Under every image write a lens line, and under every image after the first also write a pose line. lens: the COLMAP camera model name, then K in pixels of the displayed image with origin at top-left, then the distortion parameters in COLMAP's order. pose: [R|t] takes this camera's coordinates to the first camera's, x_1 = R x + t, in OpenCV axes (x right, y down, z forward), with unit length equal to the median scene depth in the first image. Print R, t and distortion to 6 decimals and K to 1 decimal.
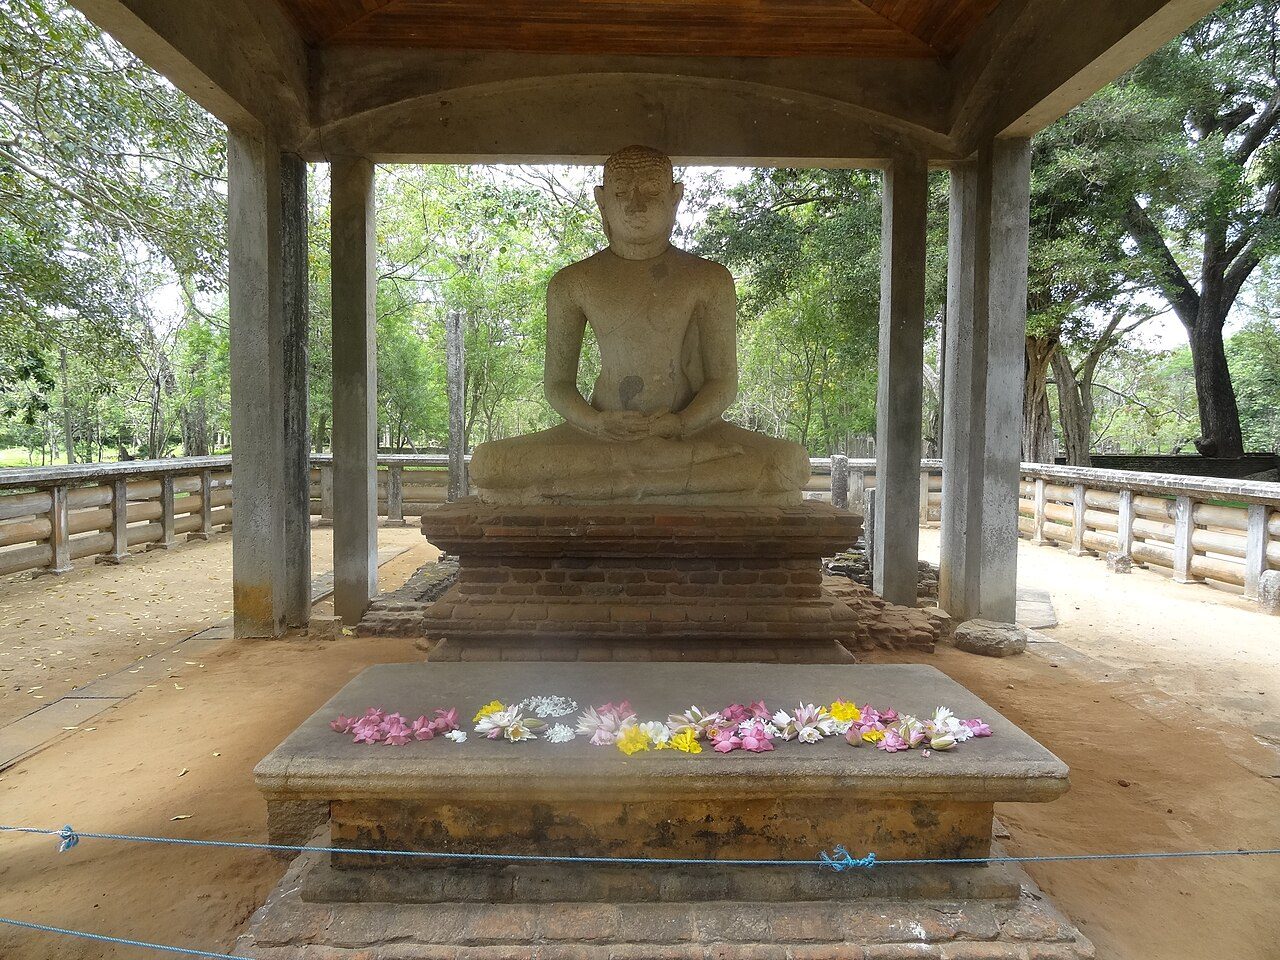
lens RADIAL K [[889.9, 0, 640.0], [0, 889.9, 480.0], [0, 0, 1]] dist [-0.004336, 0.006107]
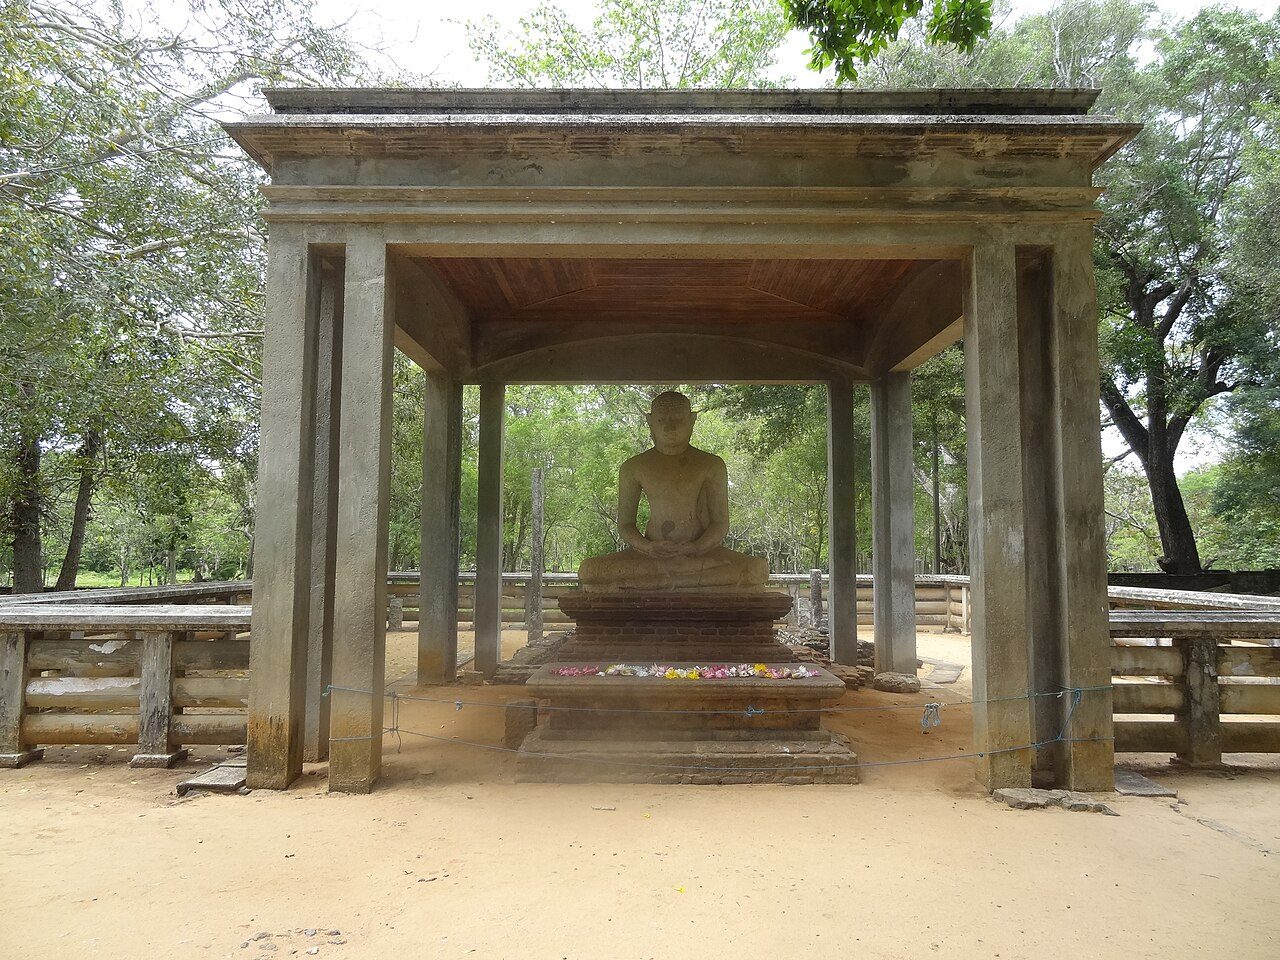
lens RADIAL K [[889.9, 0, 640.0], [0, 889.9, 480.0], [0, 0, 1]] dist [-0.004336, 0.006107]
pose [[0.999353, -0.007611, -0.035156, -0.002783], [0.002676, 0.990381, -0.138345, 0.047968], [0.035870, 0.138161, 0.989760, -0.771019]]
